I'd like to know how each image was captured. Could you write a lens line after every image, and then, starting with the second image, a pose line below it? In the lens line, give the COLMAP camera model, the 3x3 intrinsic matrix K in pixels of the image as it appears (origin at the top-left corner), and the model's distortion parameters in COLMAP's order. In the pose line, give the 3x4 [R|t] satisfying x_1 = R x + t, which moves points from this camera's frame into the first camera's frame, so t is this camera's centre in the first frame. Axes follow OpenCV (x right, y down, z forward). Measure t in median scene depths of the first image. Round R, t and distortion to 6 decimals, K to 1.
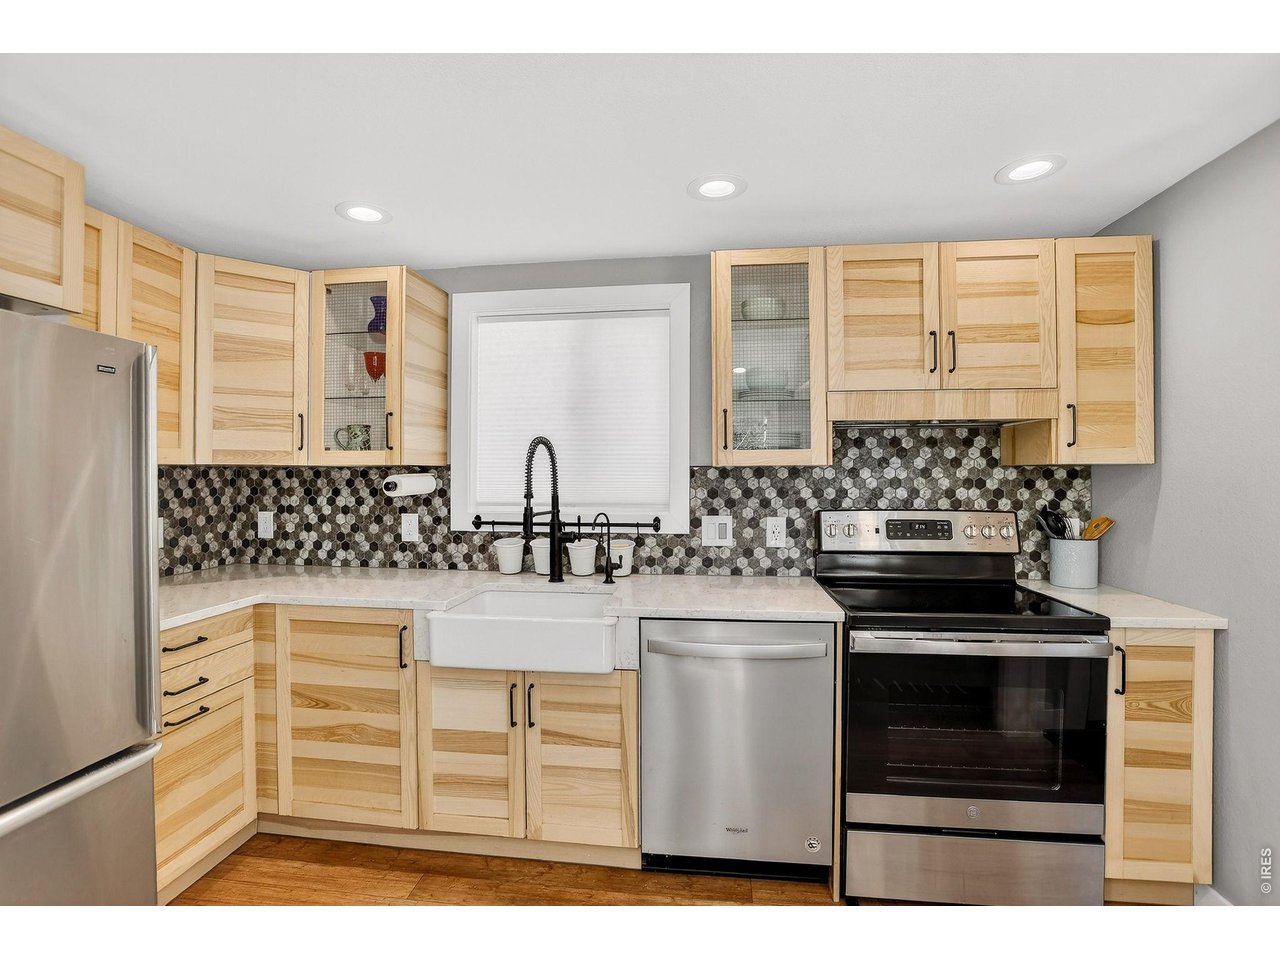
lens RADIAL K [[627.9, 0, 638.2], [0, 627.9, 474.6], [0, 0, 1]] dist [-0.066892, 0.025289]
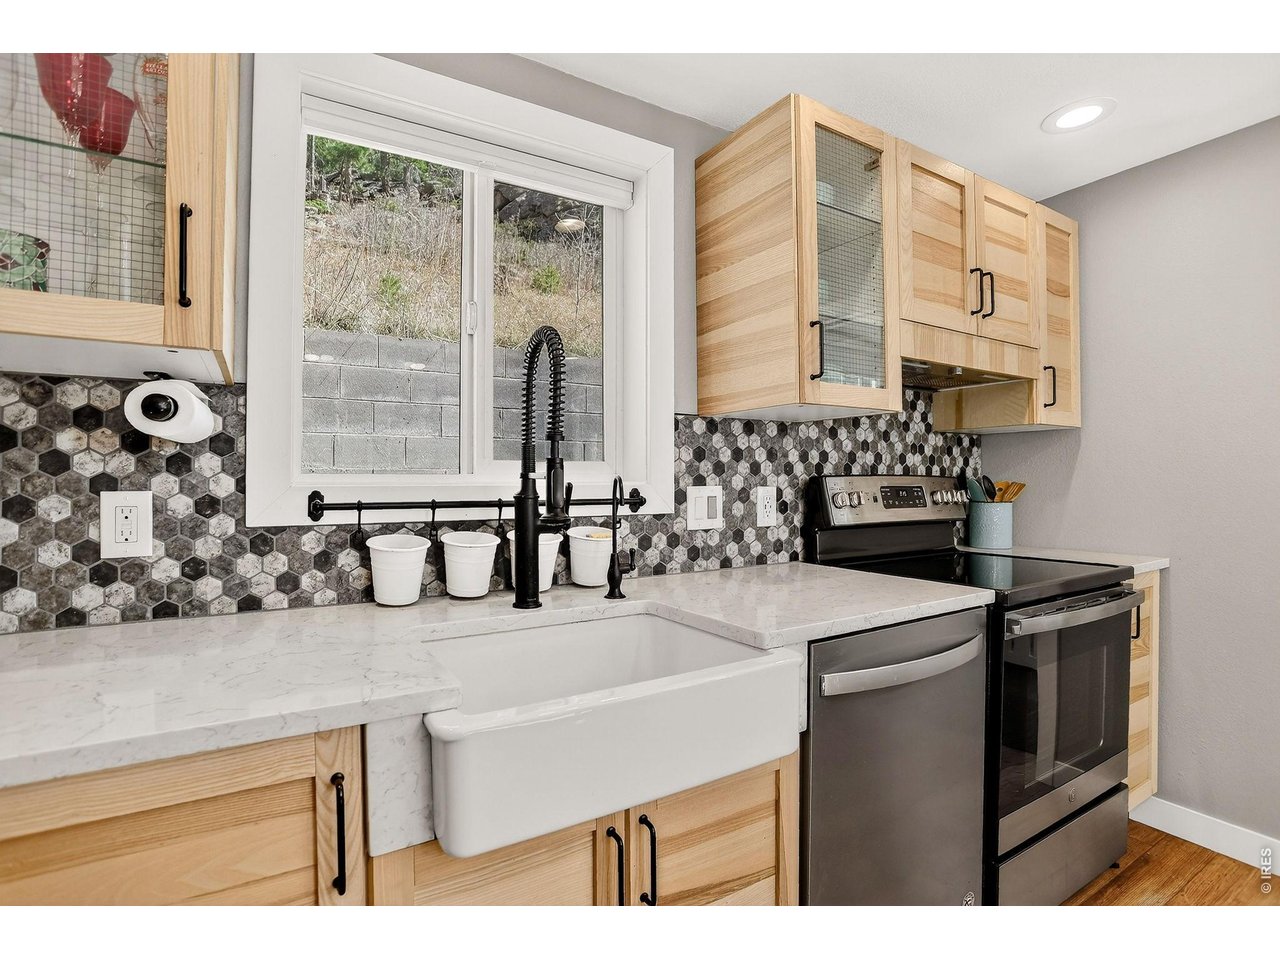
lens RADIAL K [[627.9, 0, 636.9], [0, 627.9, 477.1], [0, 0, 1]] dist [-0.066892, 0.025289]
pose [[0.785162, 0.001835, 0.619288, -0.377790], [0.002688, 0.999976, -0.006370, 0.061084], [-0.619285, 0.006666, 0.785138, 0.502700]]
